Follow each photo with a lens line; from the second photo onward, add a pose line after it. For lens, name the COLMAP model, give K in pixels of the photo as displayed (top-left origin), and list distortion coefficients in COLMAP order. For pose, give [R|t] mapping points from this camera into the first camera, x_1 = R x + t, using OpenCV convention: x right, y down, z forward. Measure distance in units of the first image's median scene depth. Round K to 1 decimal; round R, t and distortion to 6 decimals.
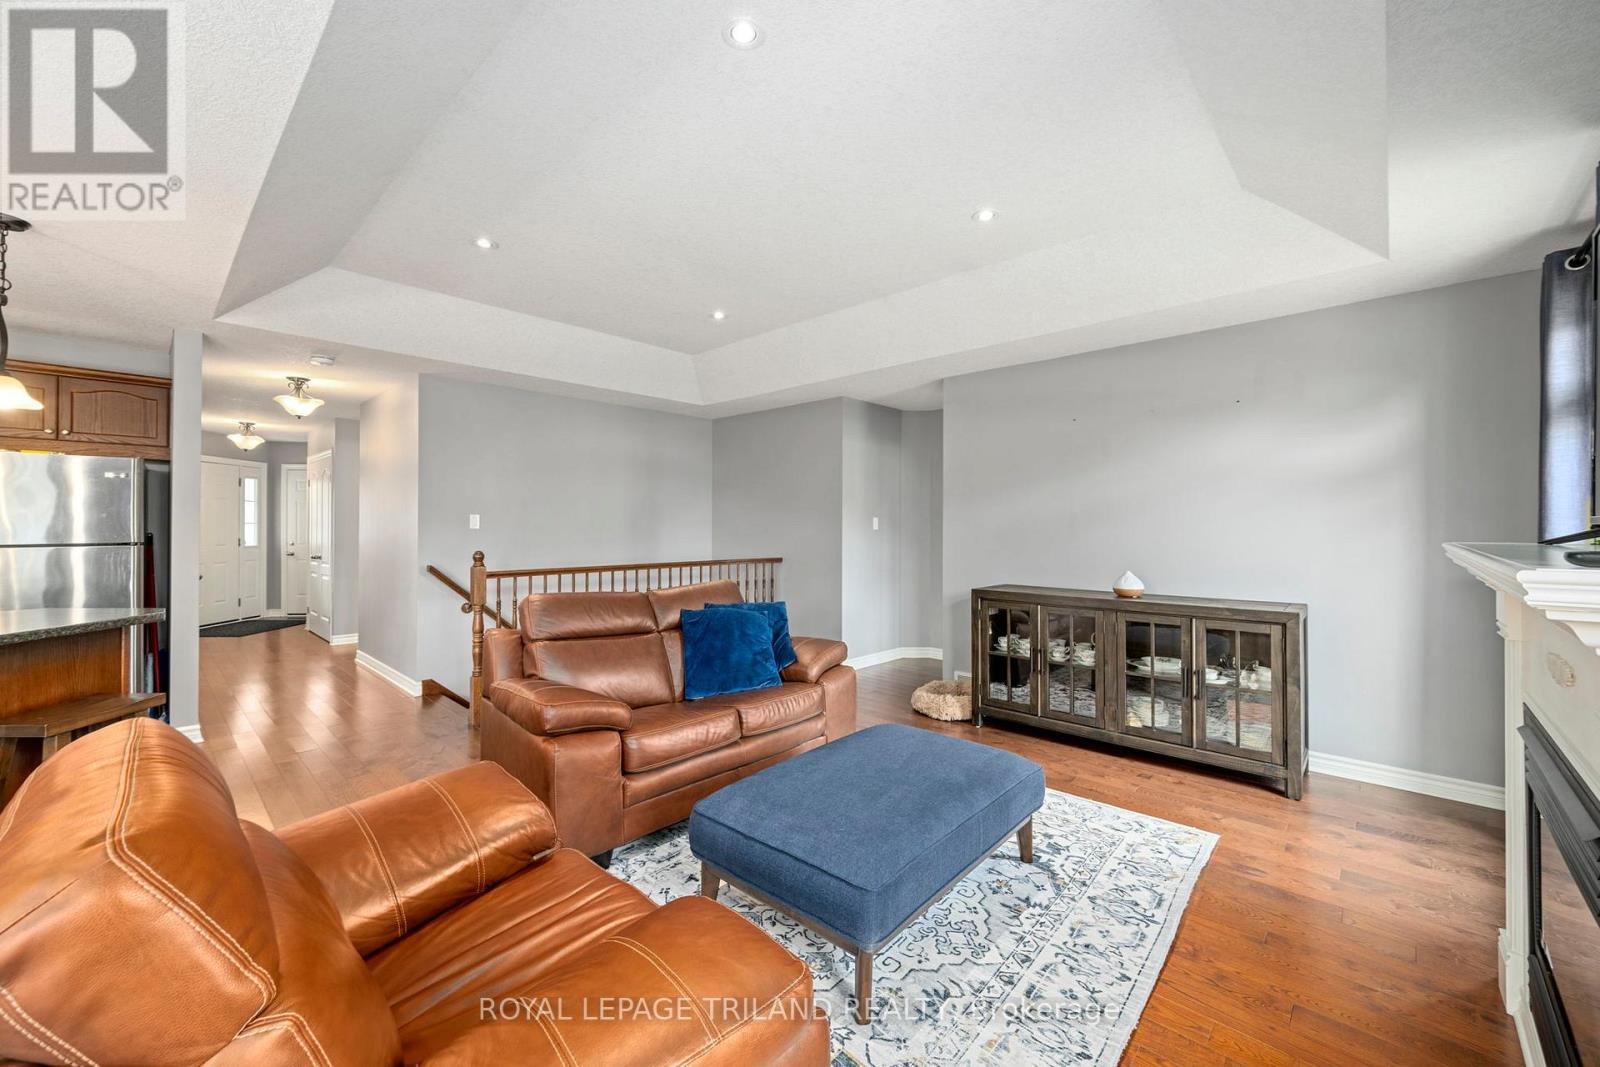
lens RADIAL K [[630.8, 0, 805.8], [0, 630.8, 524.4], [0, 0, 1]] dist [-0.003993, -0.001038]
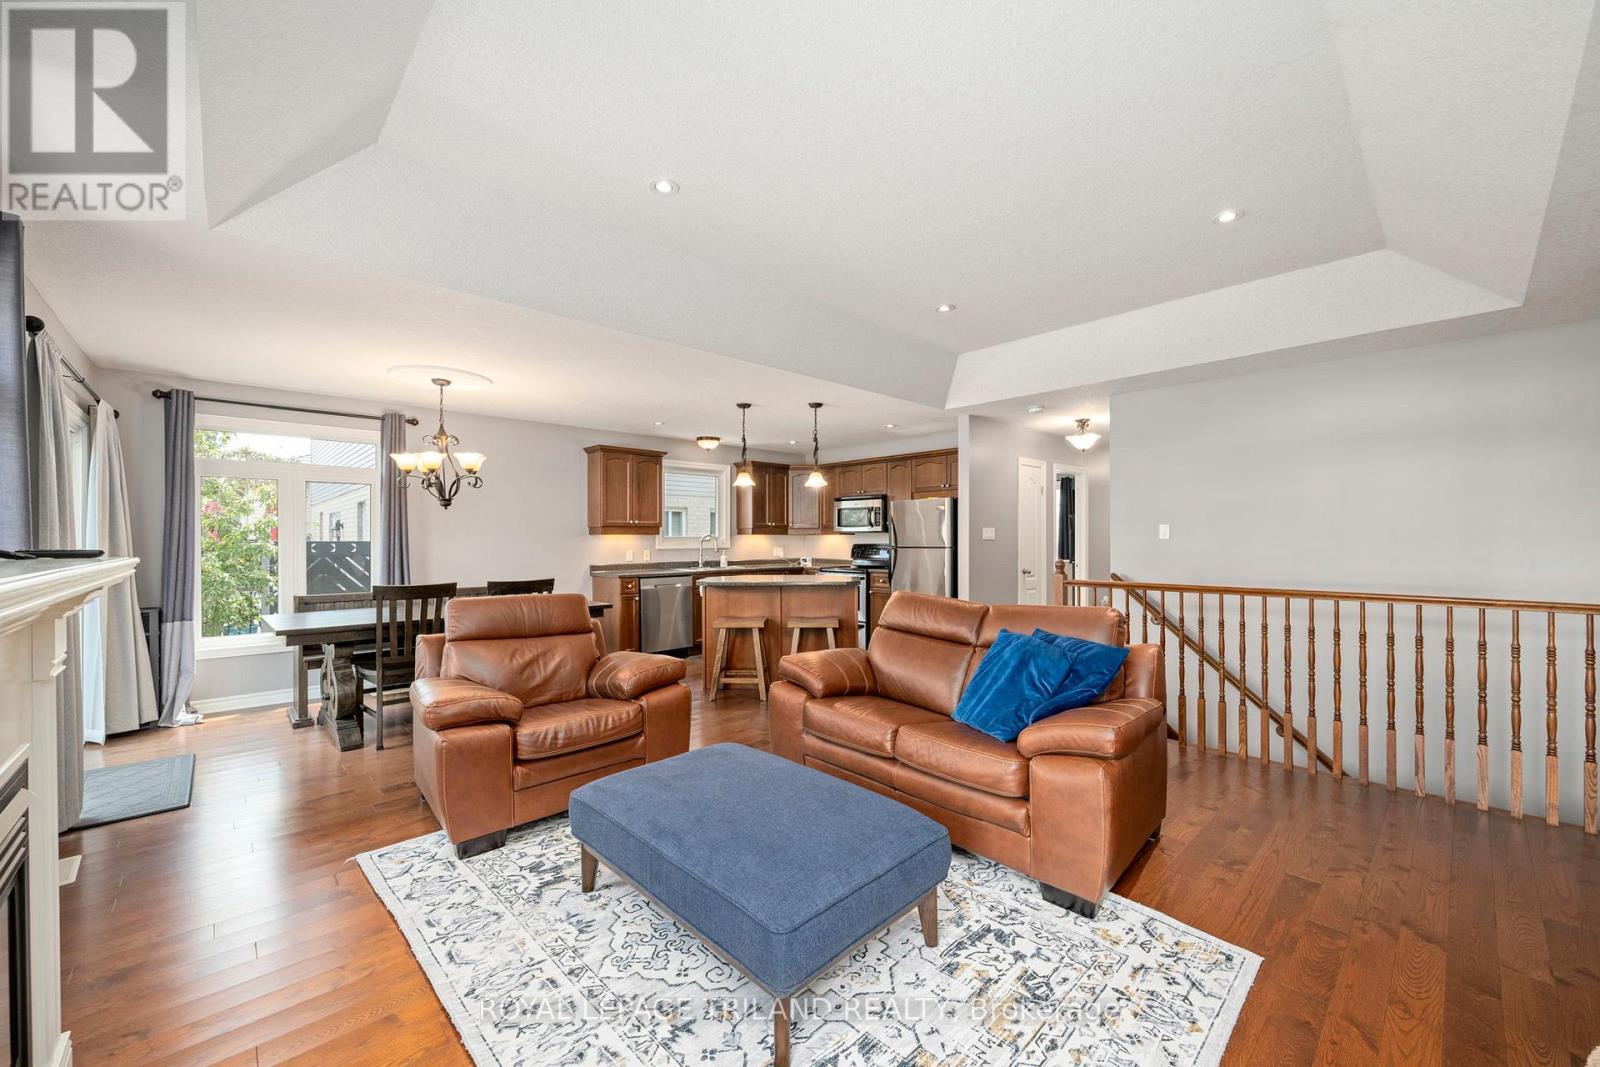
lens RADIAL K [[624.9, 0, 803.2], [0, 624.9, 536.7], [0, 0, 1]] dist [-0.001509, -0.000679]
pose [[-0.068929, -0.002476, -0.997619, 0.651336], [0.006445, 0.999975, -0.002927, 0.003744], [0.997601, -0.006631, -0.068911, 0.712163]]
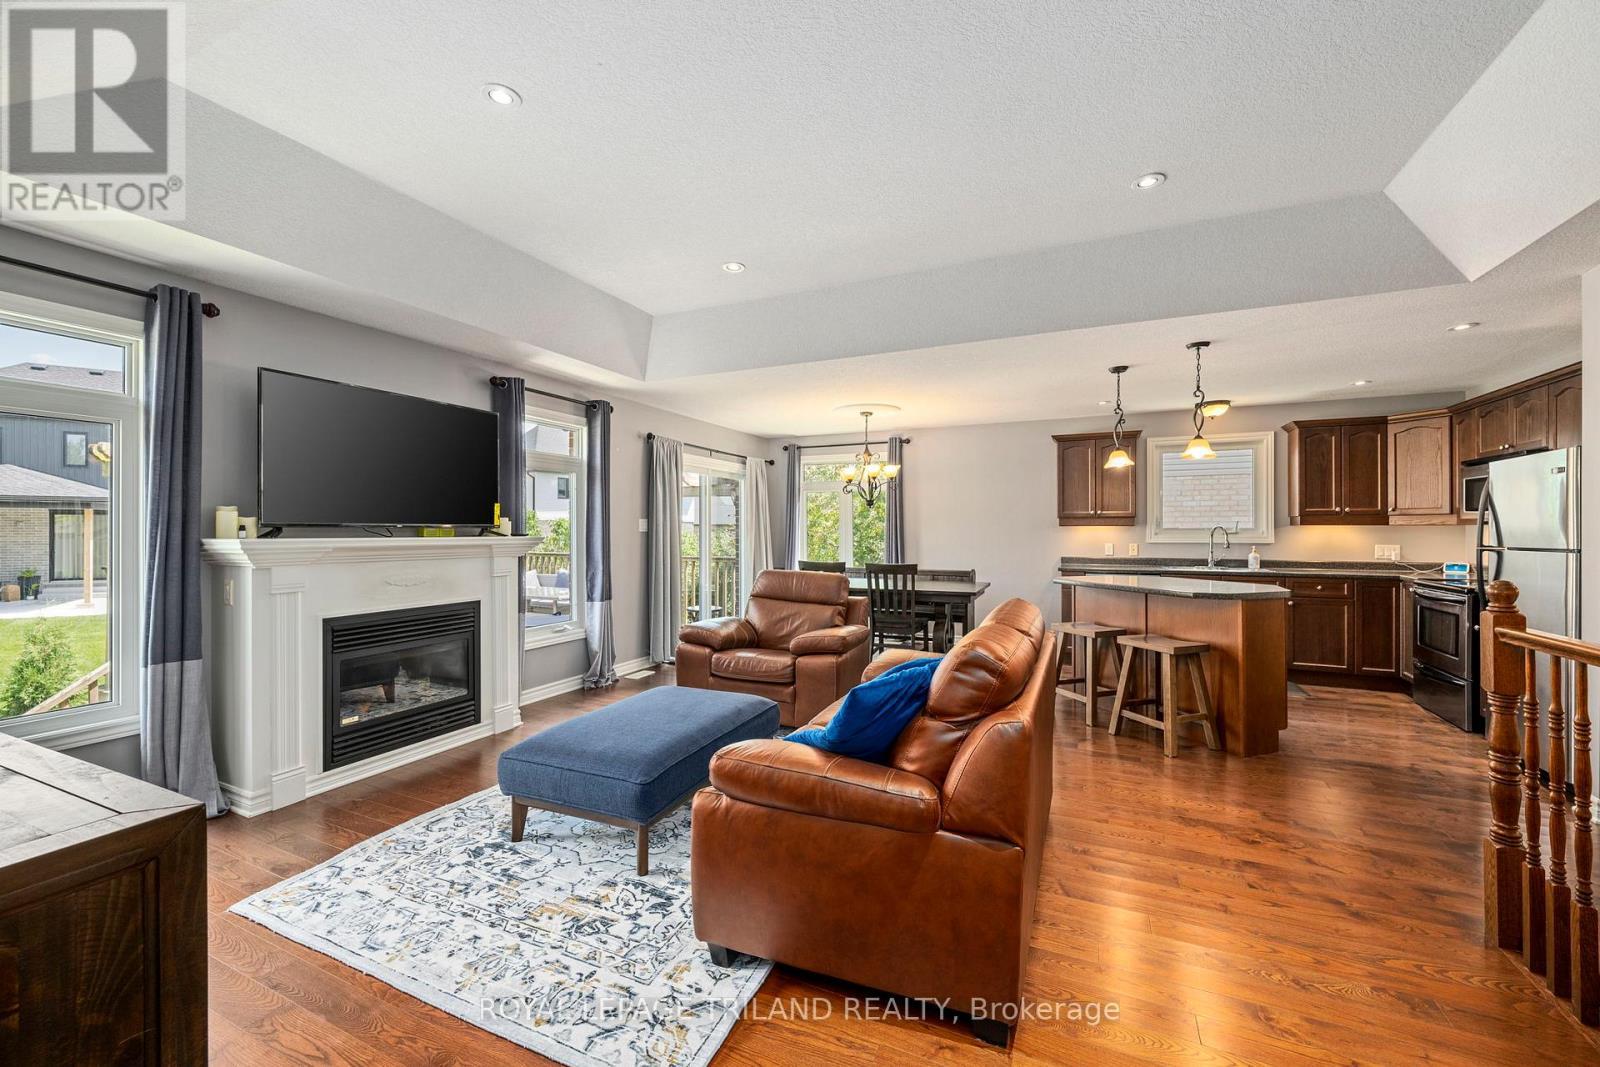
lens RADIAL K [[624.9, 0, 801.6], [0, 624.9, 526.2], [0, 0, 1]] dist [-0.001509, -0.000679]
pose [[-0.950944, -0.003696, -0.309342, 0.147663], [-0.000803, 0.999955, -0.009480, 0.006591], [0.309363, -0.008766, -0.950903, 1.442518]]
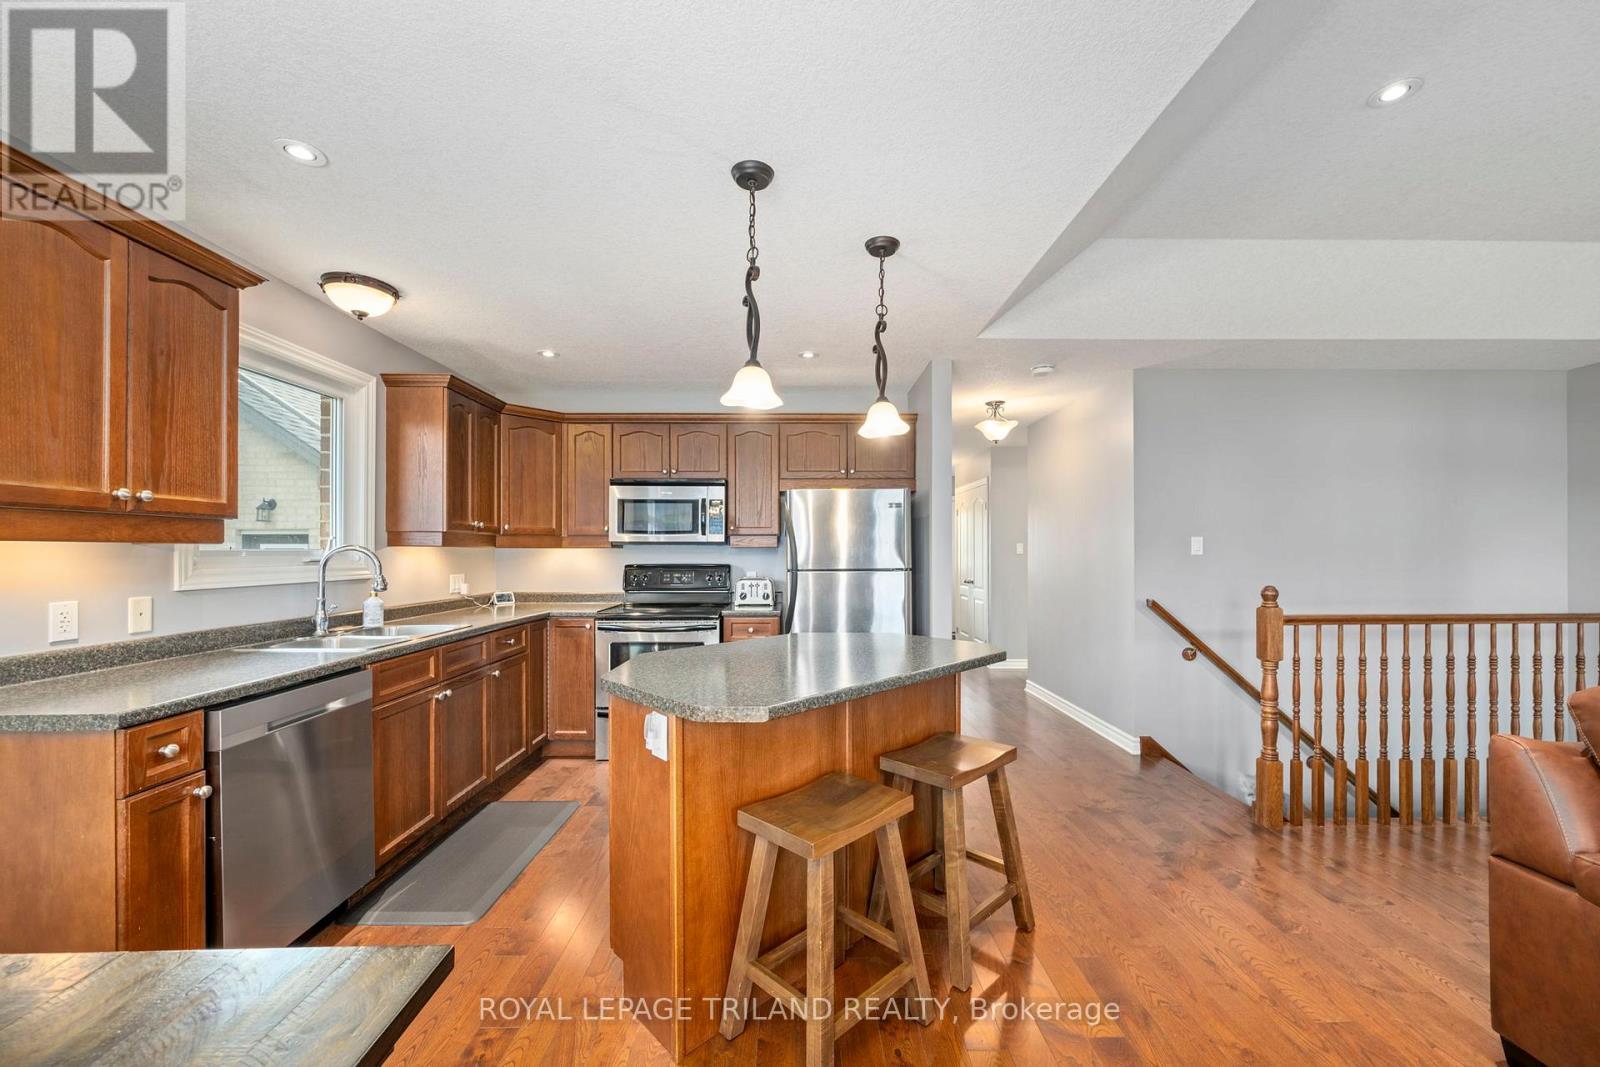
lens RADIAL K [[624.9, 0, 802.9], [0, 624.9, 551.8], [0, 0, 1]] dist [-0.001509, -0.000679]
pose [[0.693465, -0.003773, -0.720481, -0.420964], [0.006108, 0.999981, 0.000643, -0.000422], [0.720465, -0.004846, 0.693475, 0.137306]]
